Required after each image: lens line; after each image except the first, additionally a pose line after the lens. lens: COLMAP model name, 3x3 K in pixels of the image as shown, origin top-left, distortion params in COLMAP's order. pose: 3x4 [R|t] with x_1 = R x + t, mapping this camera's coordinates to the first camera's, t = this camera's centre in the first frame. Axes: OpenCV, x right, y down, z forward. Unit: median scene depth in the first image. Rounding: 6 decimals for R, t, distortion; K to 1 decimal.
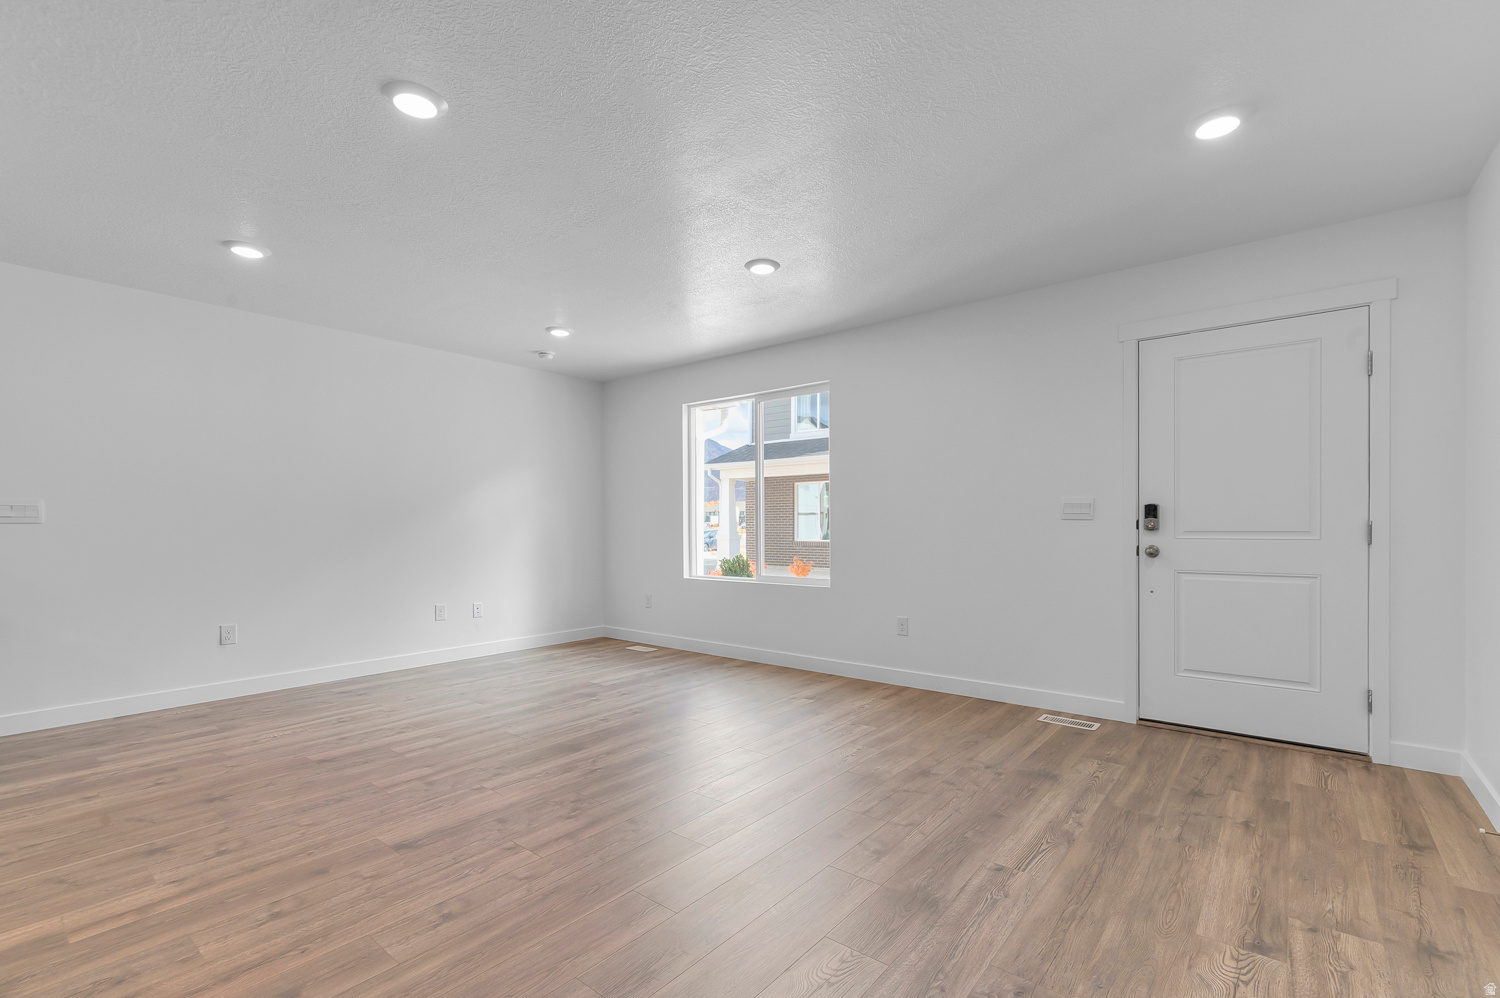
lens RADIAL K [[660.4, 0, 766.0], [0, 660.4, 519.0], [0, 0, 1]] dist [0.003416, 0.000029]
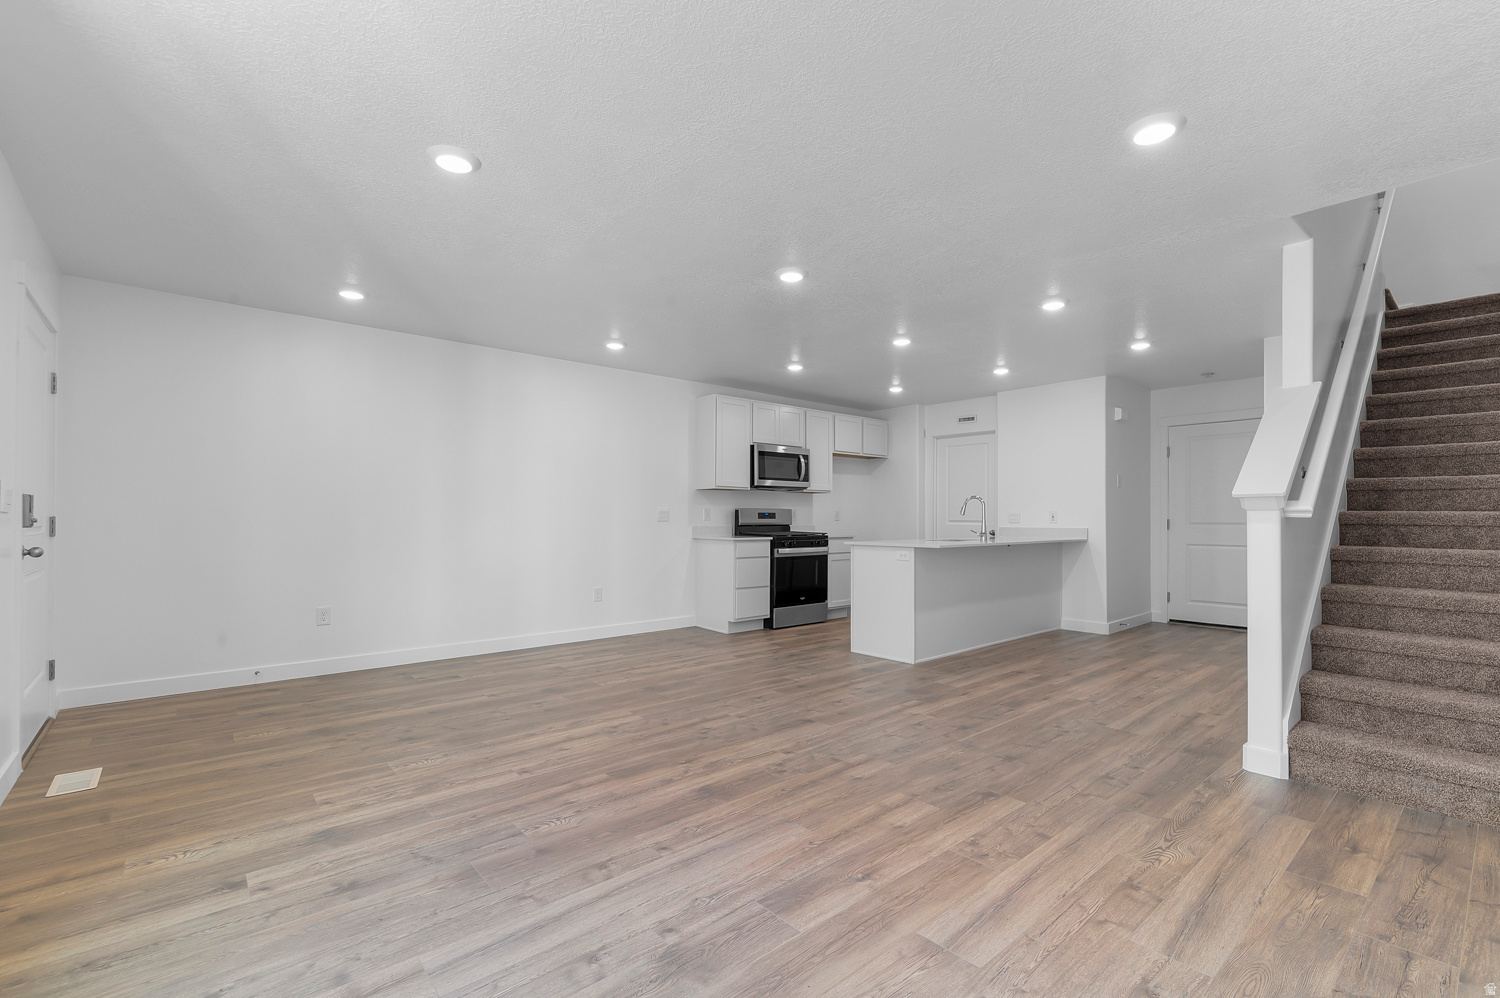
lens RADIAL K [[660.4, 0, 766.0], [0, 660.4, 519.0], [0, 0, 1]] dist [0.003416, 0.000029]
pose [[-0.984846, 0.001966, 0.173417, -0.538399], [0.000753, 0.999975, -0.007060, 0.015505], [-0.173427, -0.006823, -0.984823, 1.921275]]
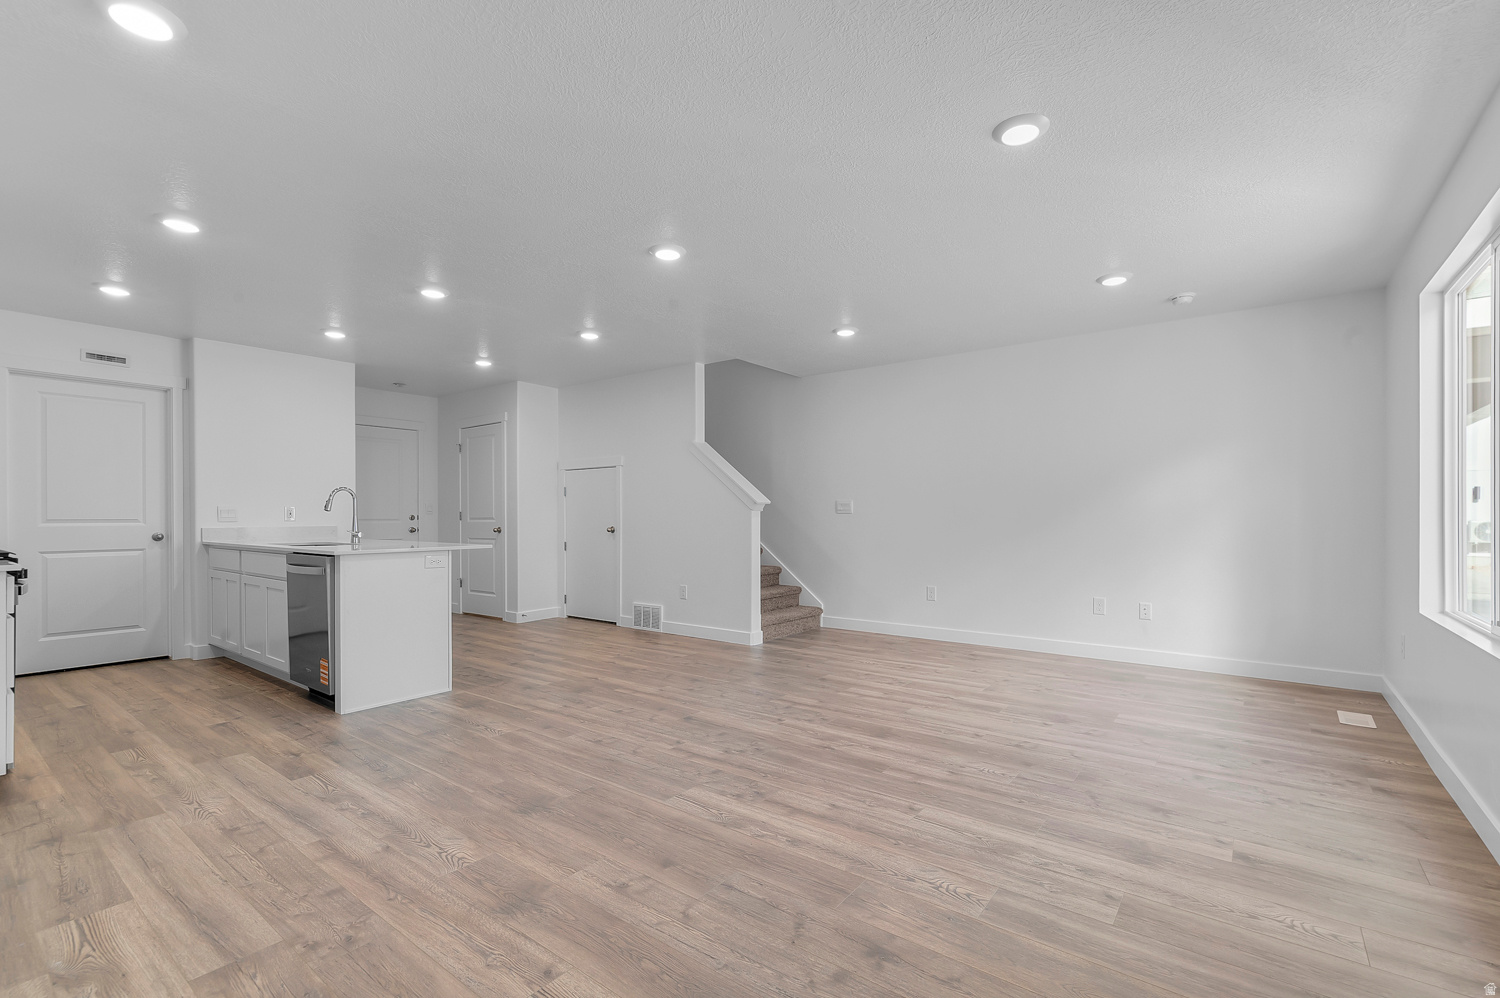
lens RADIAL K [[660.4, 0, 766.0], [0, 660.4, 519.0], [0, 0, 1]] dist [0.003416, 0.000029]
pose [[0.030255, 0.008623, -0.999505, 0.766014], [0.009995, 0.999910, 0.008929, 0.004989], [0.999492, -0.010260, 0.030166, 0.849744]]
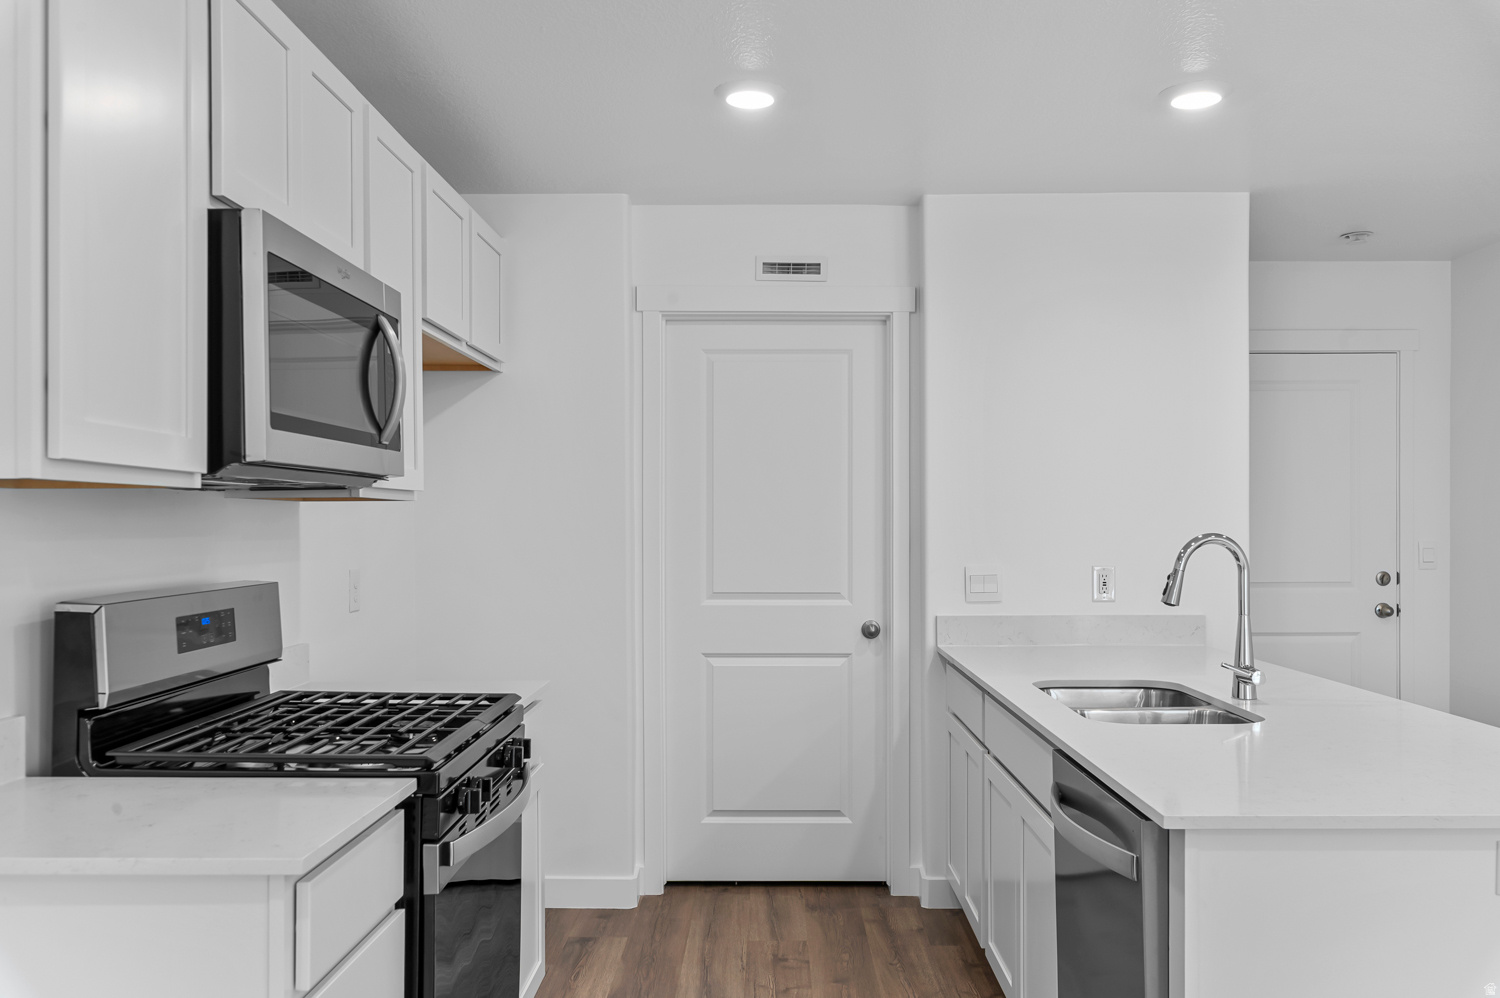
lens RADIAL K [[1241.1, 0, 756.2], [0, 1241.1, 528.5], [0, 0, 1]] dist [-0.009994, -0.001007]
pose [[-0.788671, 0.009177, -0.614746, 0.078101], [0.010225, 0.999946, 0.001810, -0.075097], [0.614730, -0.004859, -0.788723, 0.460740]]
